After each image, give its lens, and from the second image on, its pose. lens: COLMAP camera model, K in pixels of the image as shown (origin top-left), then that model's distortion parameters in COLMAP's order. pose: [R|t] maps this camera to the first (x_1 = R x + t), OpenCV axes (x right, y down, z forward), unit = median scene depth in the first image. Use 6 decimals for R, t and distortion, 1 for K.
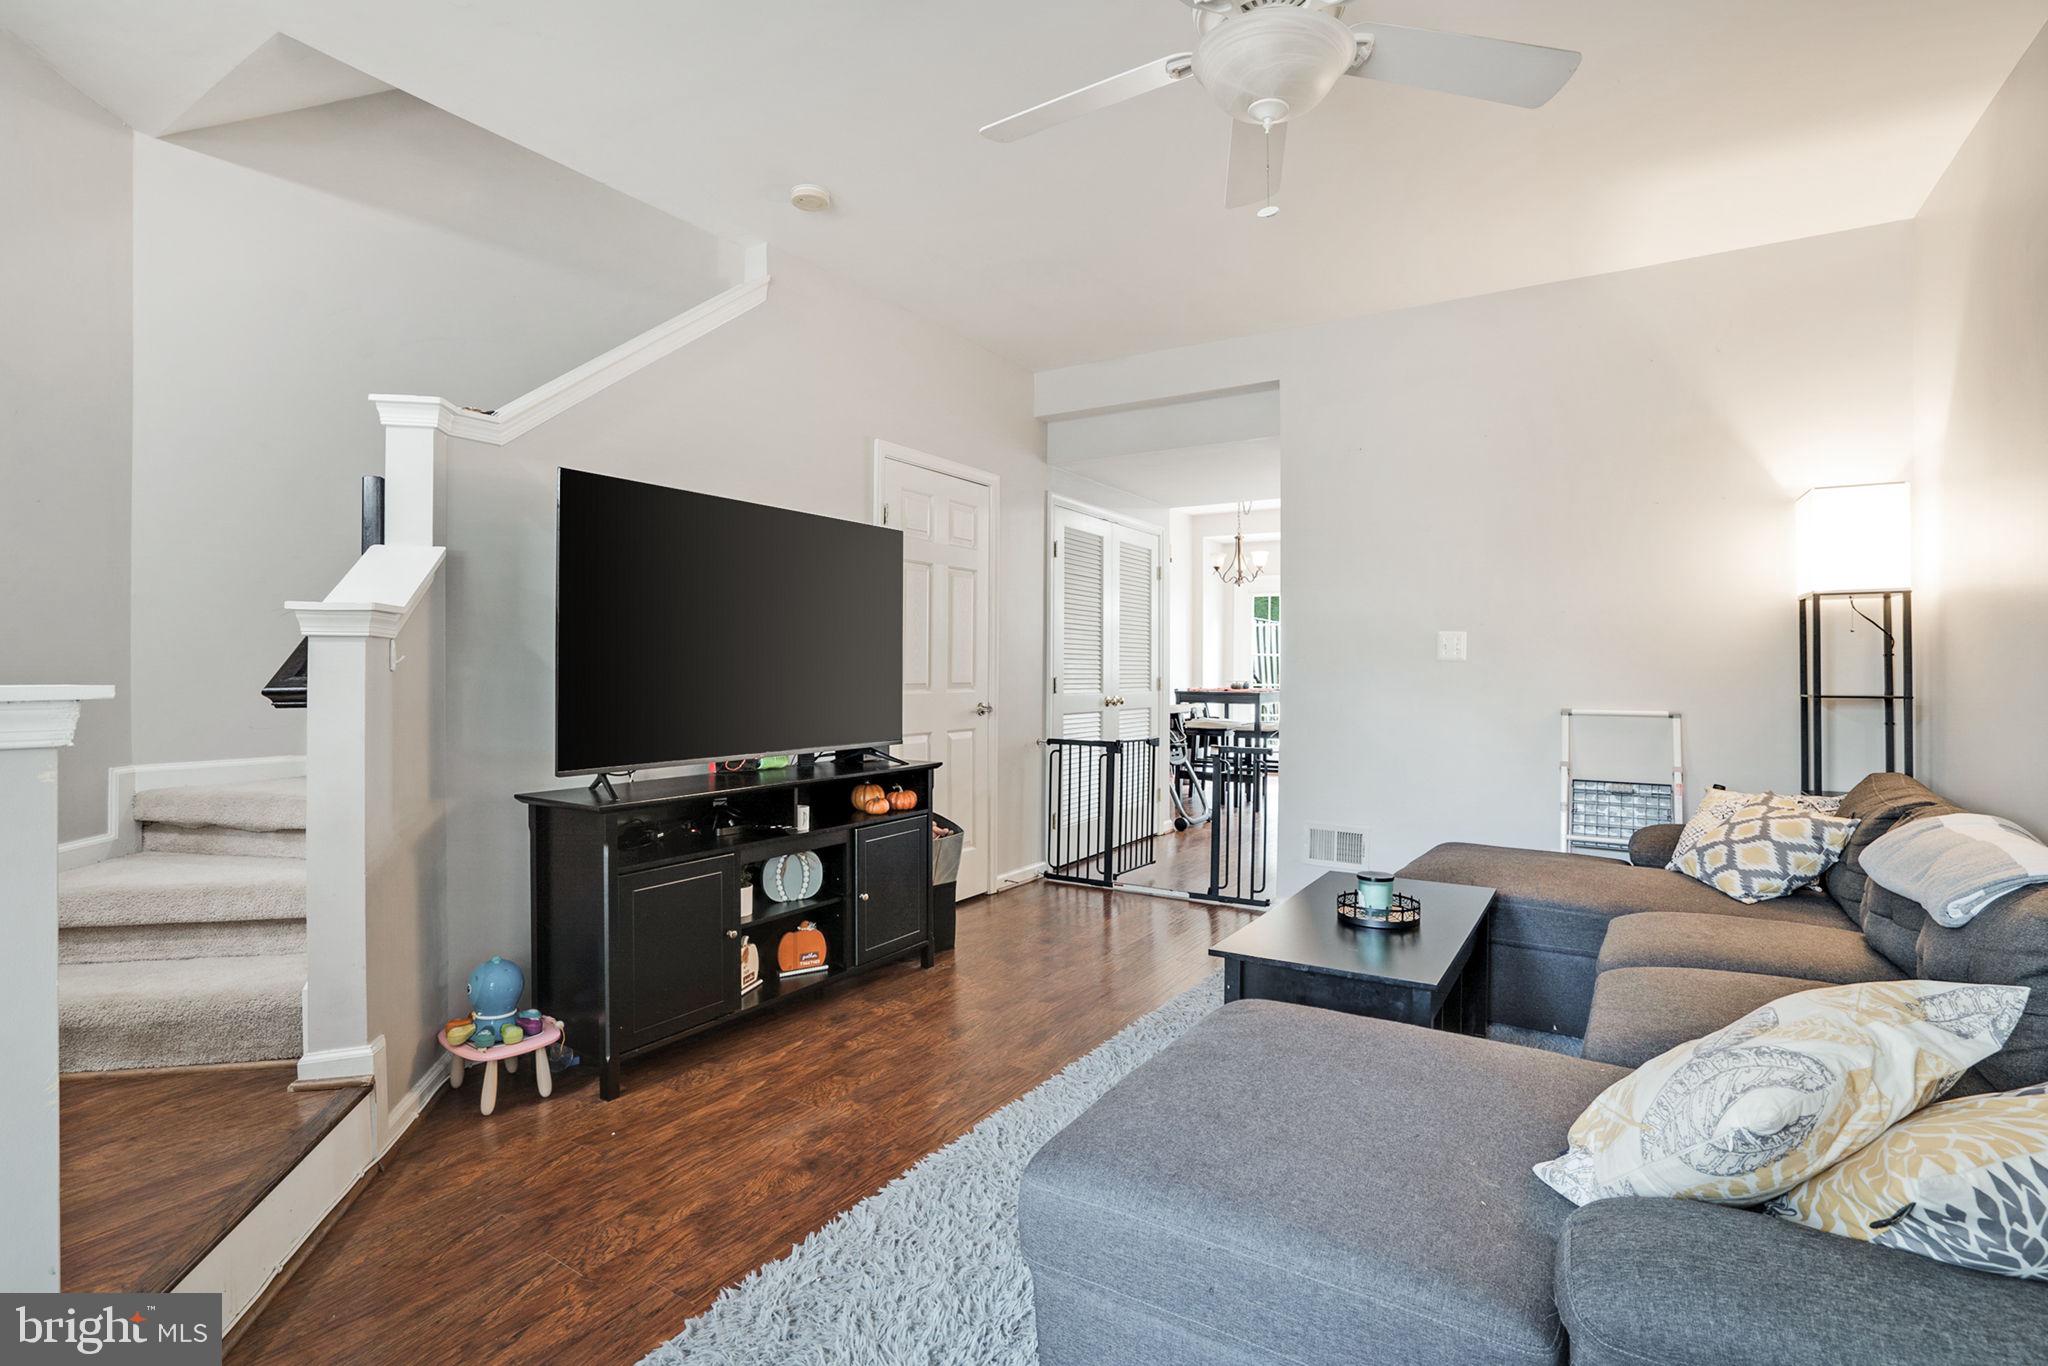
lens RADIAL K [[960.1, 0, 1015.7], [0, 960.1, 668.1], [0, 0, 1]] dist [-0.059484, 0.021447]
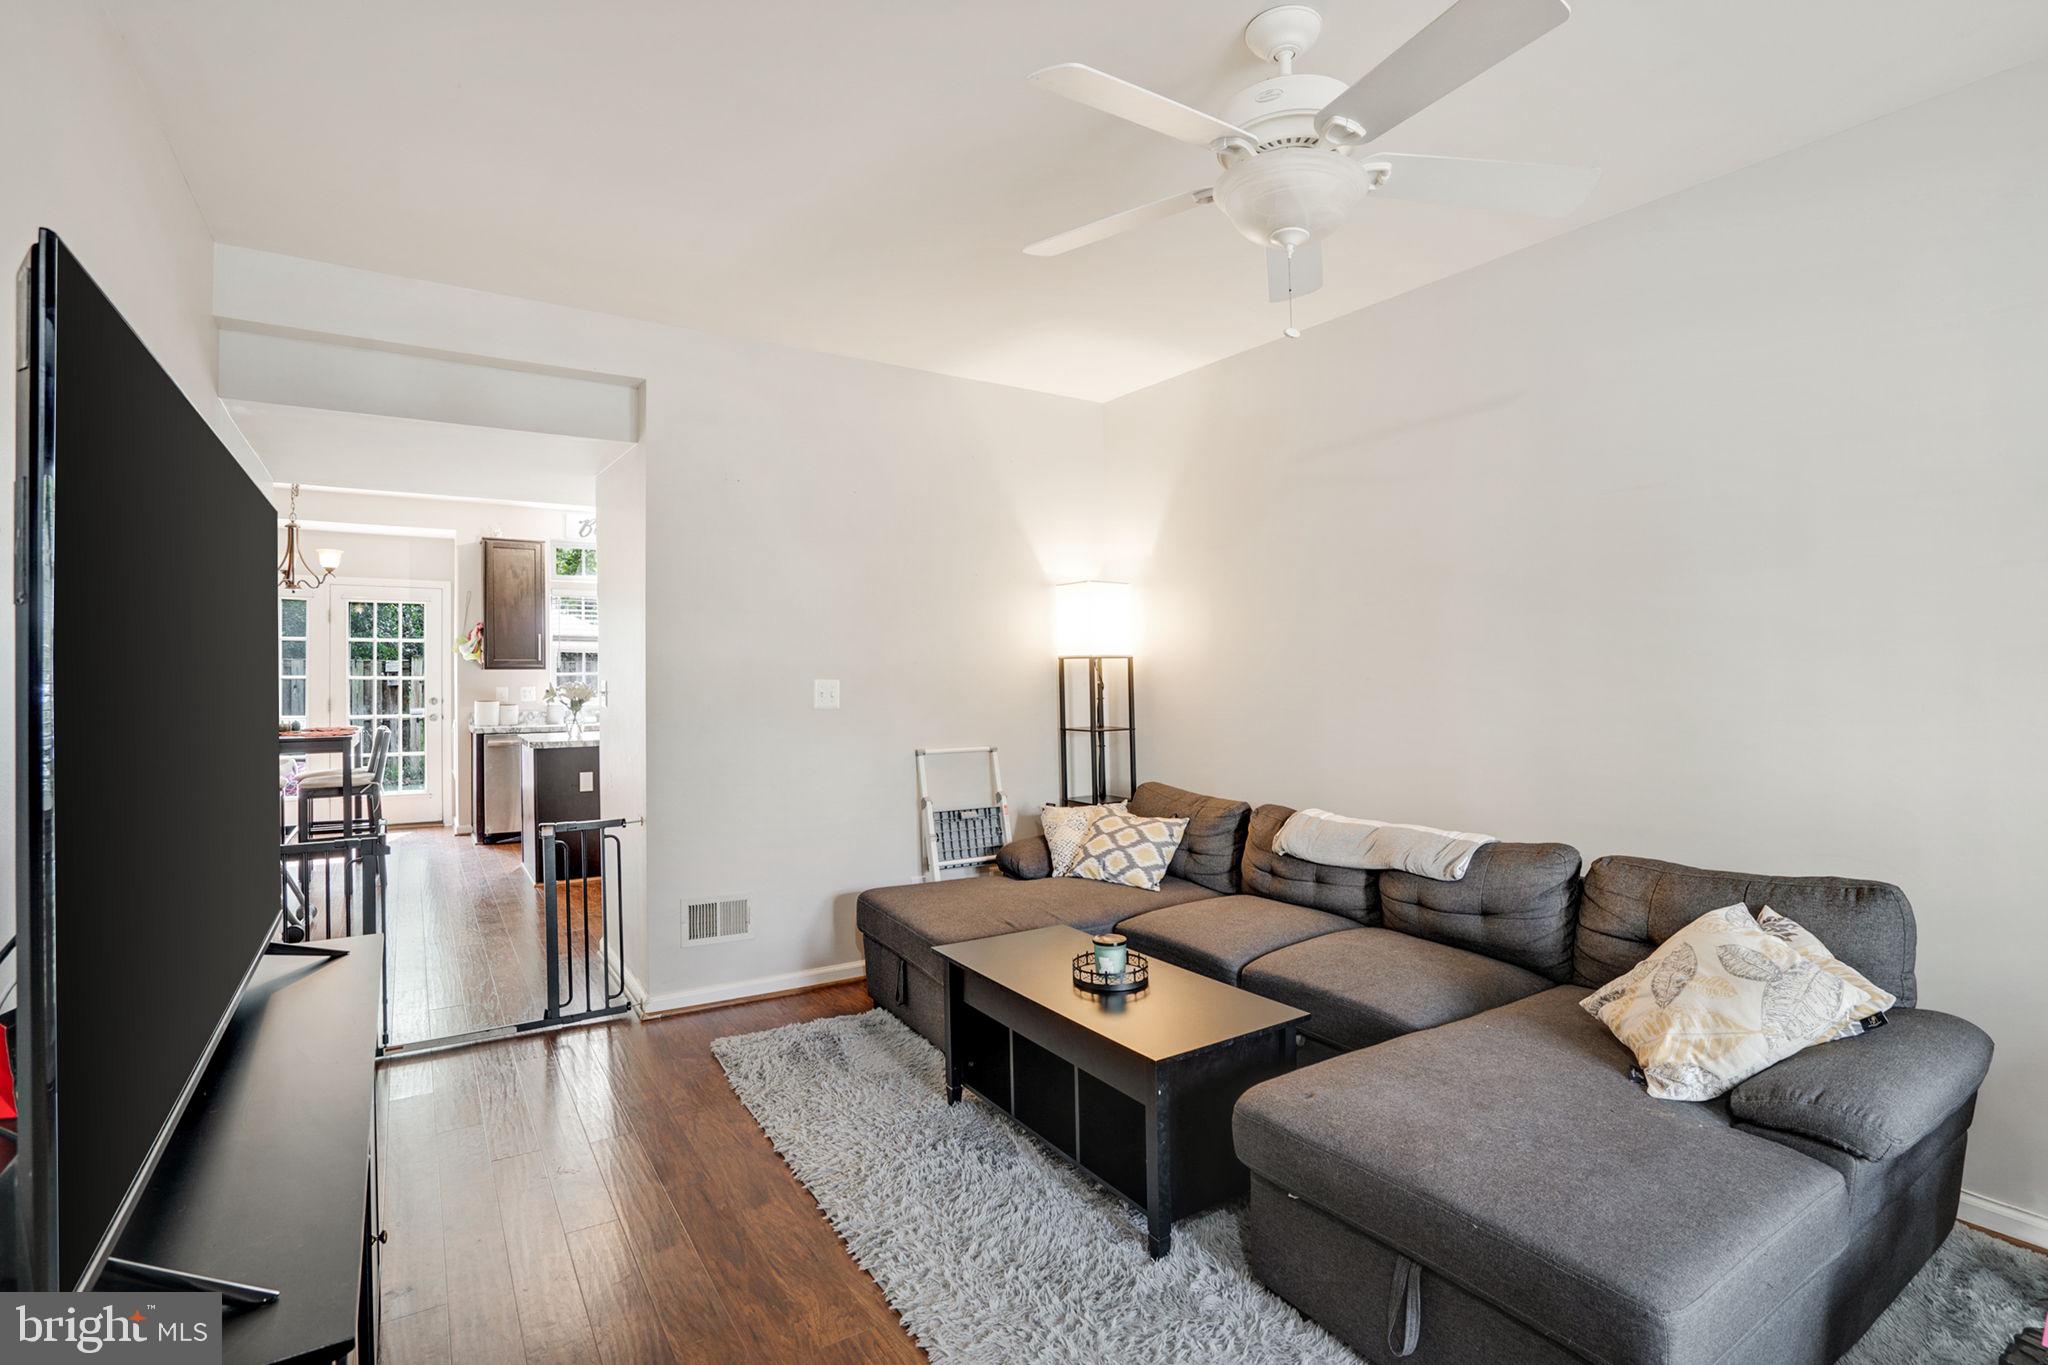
lens RADIAL K [[960.1, 0, 1015.7], [0, 960.1, 667.6], [0, 0, 1]] dist [-0.059484, 0.021447]
pose [[0.415210, -0.002936, 0.909721, -0.422433], [0.004534, 0.999989, 0.001158, -0.057435], [-0.909714, 0.003644, 0.415219, 0.440473]]
